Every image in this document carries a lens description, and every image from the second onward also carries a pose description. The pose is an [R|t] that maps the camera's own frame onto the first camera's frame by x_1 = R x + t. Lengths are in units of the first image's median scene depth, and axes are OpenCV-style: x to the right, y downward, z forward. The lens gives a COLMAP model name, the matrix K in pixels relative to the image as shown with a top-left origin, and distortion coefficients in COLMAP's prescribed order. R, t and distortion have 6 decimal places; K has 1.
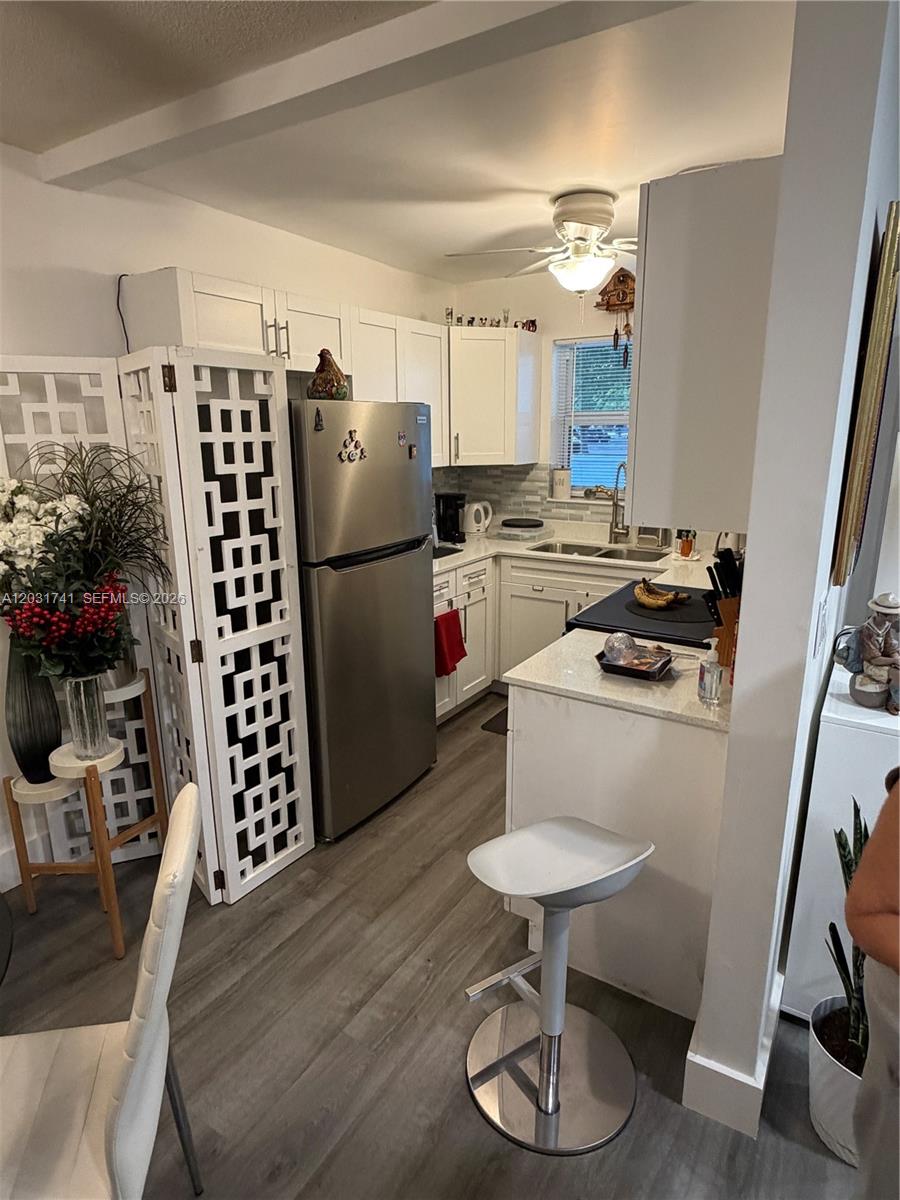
lens RADIAL K [[684.4, 0, 450.0], [0, 684.4, 600.0], [0, 0, 1]] dist [-0.002100, -0.000470]
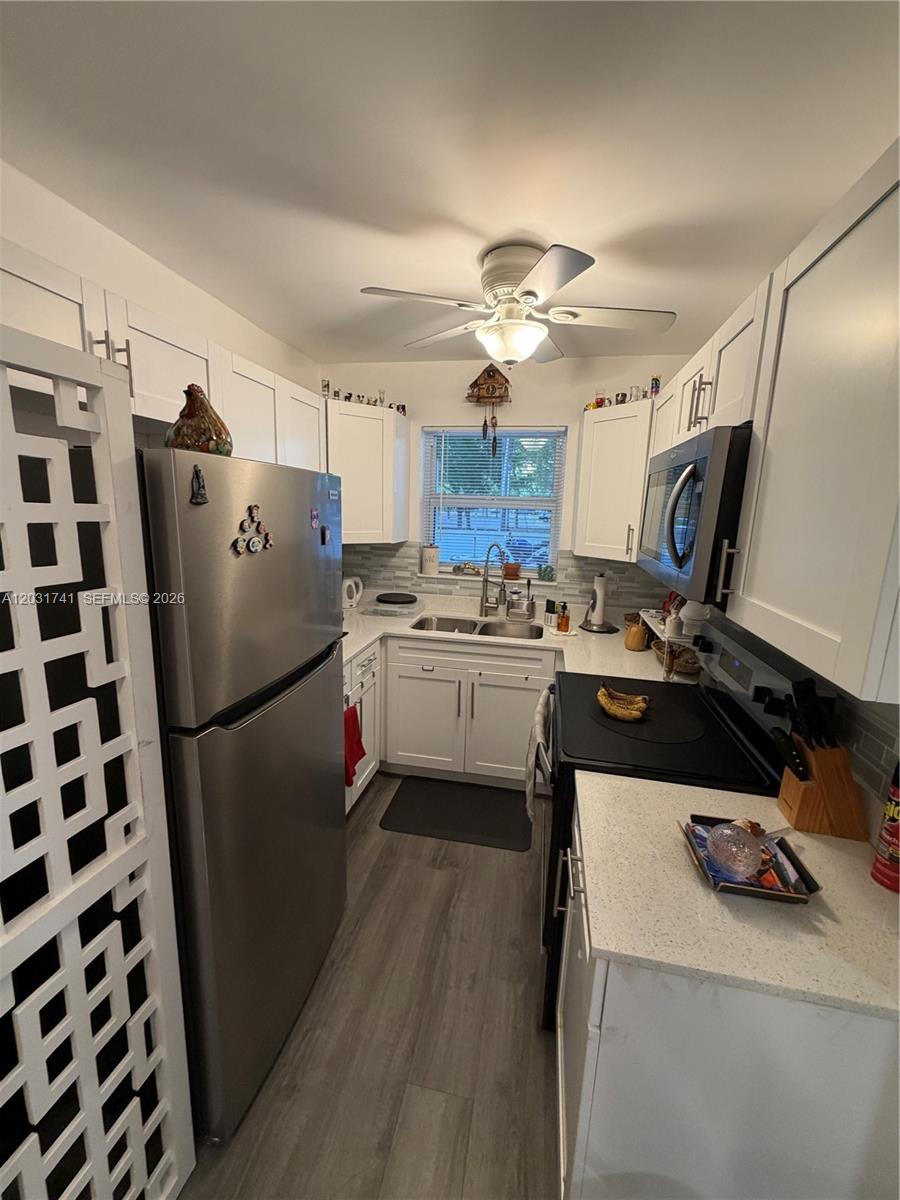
lens RADIAL K [[477.5, 0, 450.2], [0, 477.5, 597.8], [0, 0, 1]] dist [-0.000986, 0.000420]
pose [[0.933578, -0.029880, 0.357127, -0.134147], [0.049756, 0.997674, -0.046595, -0.134379], [-0.354904, 0.061269, 0.932893, 0.532303]]
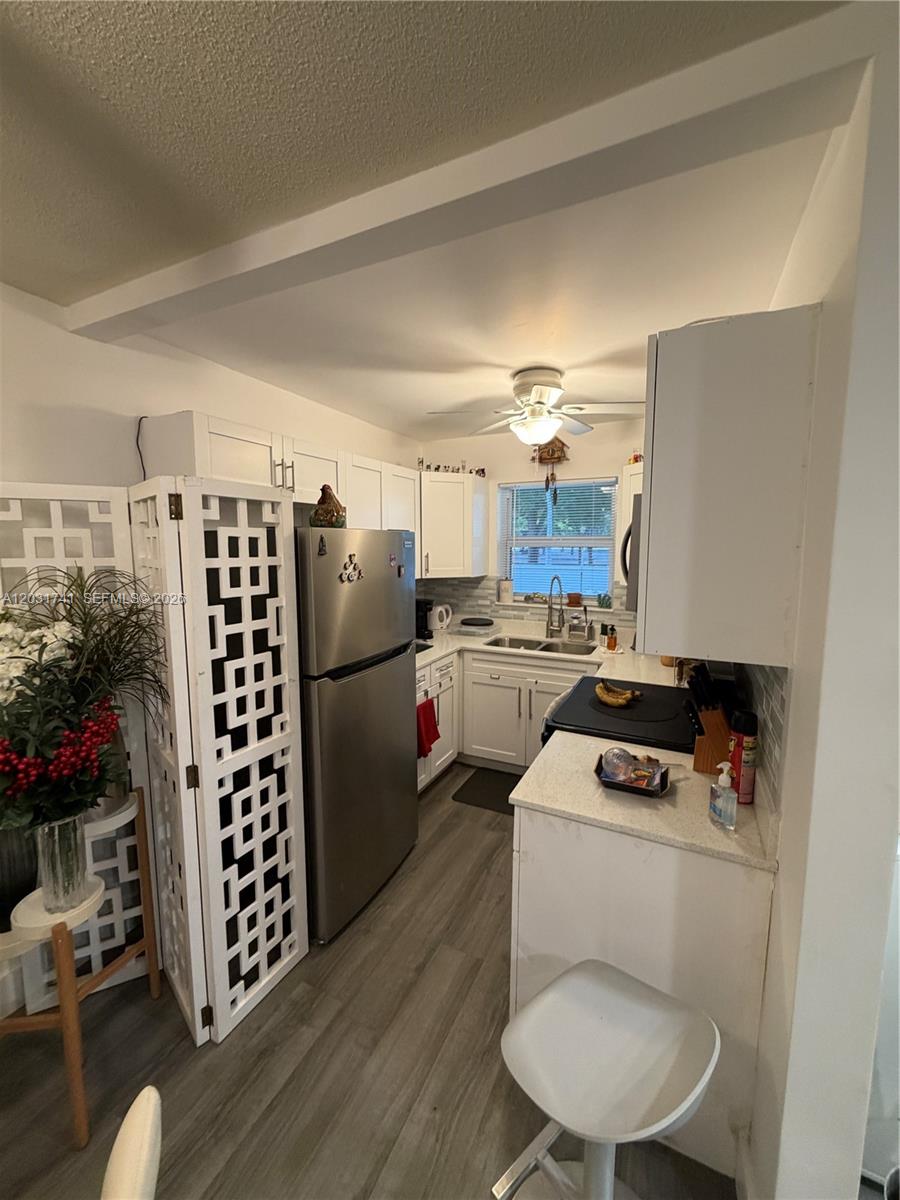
lens RADIAL K [[477.5, 0, 450.2], [0, 477.5, 597.8], [0, 0, 1]] dist [-0.000986, 0.000420]
pose [[0.994294, -0.005187, 0.106553, -0.067071], [0.019338, 0.991033, -0.132212, -0.072115], [-0.104911, 0.133518, 0.985478, 0.226030]]
